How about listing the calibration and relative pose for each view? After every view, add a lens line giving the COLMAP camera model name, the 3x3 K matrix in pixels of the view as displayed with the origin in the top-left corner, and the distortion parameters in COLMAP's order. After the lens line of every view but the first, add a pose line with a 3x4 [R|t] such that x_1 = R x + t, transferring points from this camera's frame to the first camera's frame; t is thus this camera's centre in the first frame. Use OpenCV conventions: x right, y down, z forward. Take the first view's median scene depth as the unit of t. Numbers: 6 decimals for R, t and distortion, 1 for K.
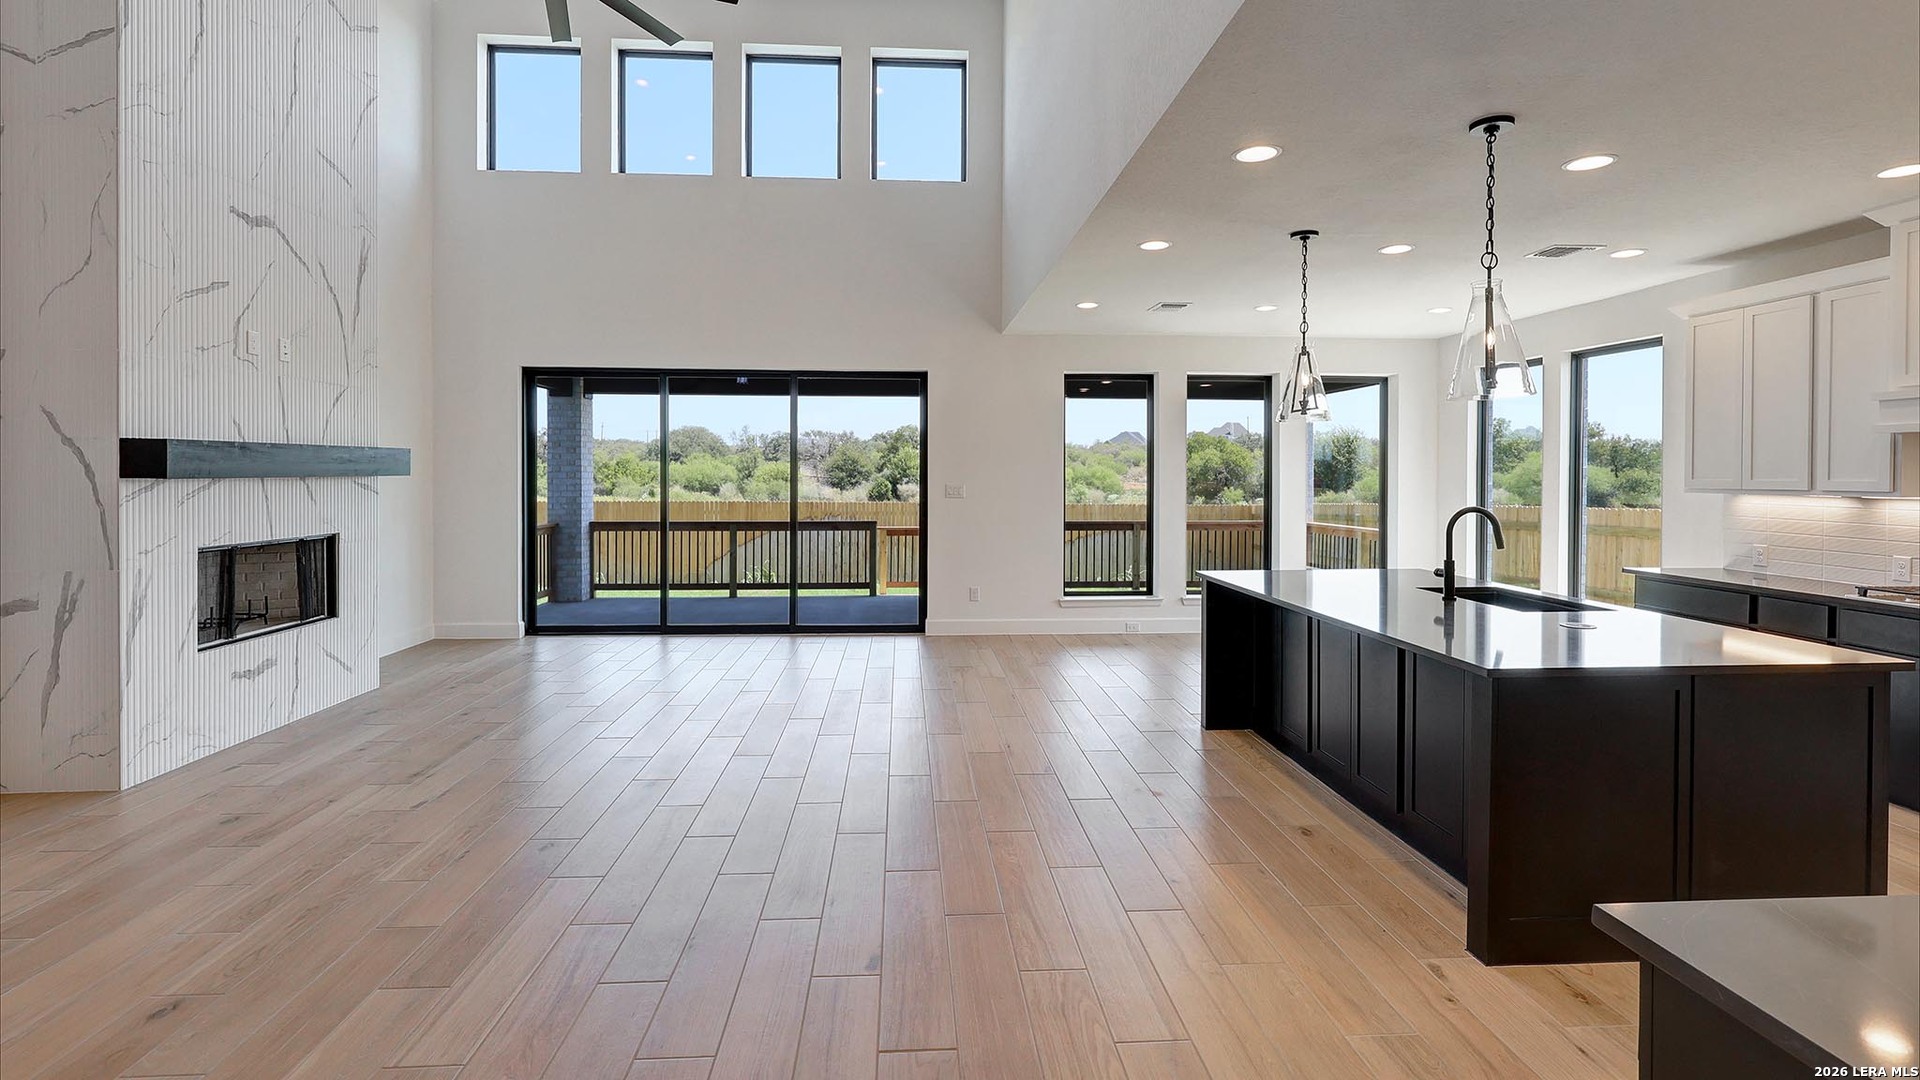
lens RADIAL K [[867.4, 0, 960.1], [0, 867.4, 494.9], [0, 0, 1]] dist [-0.001442, -0.000291]
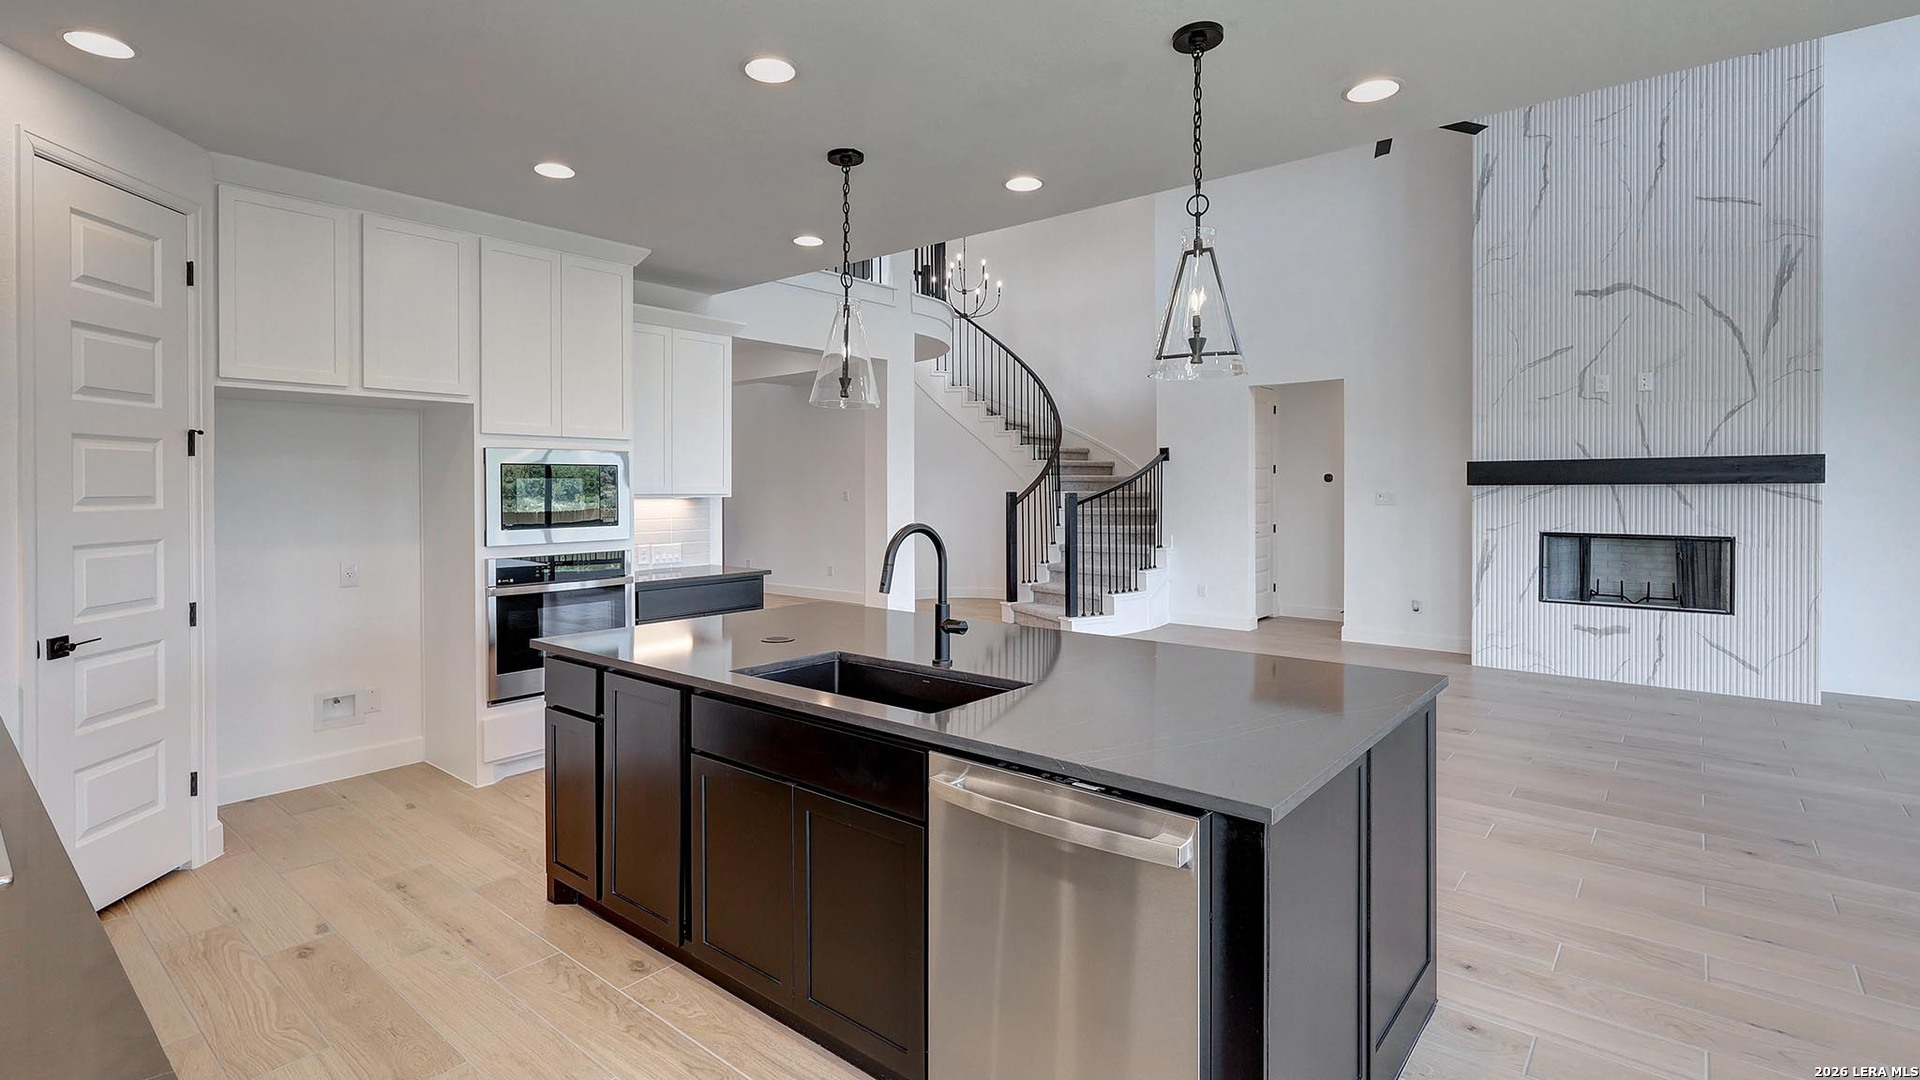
lens RADIAL K [[879.7, 0, 951.5], [0, 879.7, 526.2], [0, 0, 1]] dist [-0.001087, 0.000353]
pose [[-0.686208, 0.032192, -0.726693, 0.503017], [-0.015462, 0.998149, 0.058817, -0.011526], [0.727241, 0.051597, -0.684440, 0.701165]]
